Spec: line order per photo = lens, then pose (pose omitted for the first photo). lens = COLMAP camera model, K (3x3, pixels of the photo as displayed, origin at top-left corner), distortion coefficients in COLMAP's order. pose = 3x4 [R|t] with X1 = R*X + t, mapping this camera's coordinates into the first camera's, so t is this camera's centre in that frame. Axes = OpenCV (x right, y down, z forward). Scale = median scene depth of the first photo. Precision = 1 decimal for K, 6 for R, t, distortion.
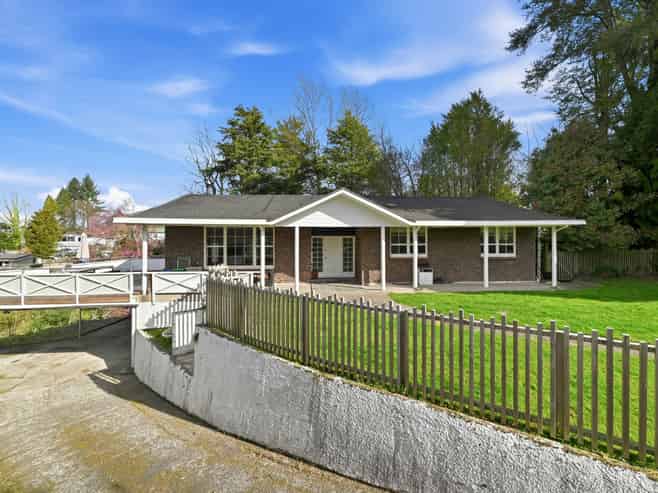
lens RADIAL K [[261.7, 0, 329.0], [0, 261.7, 246.5], [0, 0, 1]] dist [-0.001413, -0.000035]
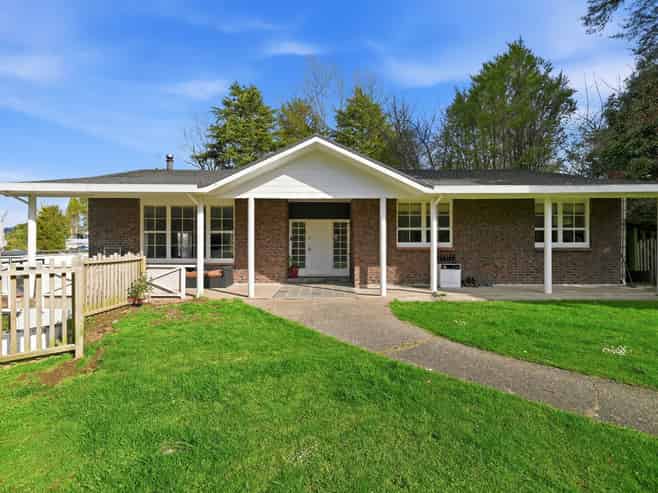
lens RADIAL K [[267.7, 0, 329.0], [0, 267.7, 246.5], [0, 0, 1]] dist [0.001699, -0.002899]
pose [[0.998029, 0.004036, -0.062631, 0.093207], [-0.003868, 0.999989, 0.002799, 0.034807], [0.062641, -0.002552, 0.998033, 0.266944]]
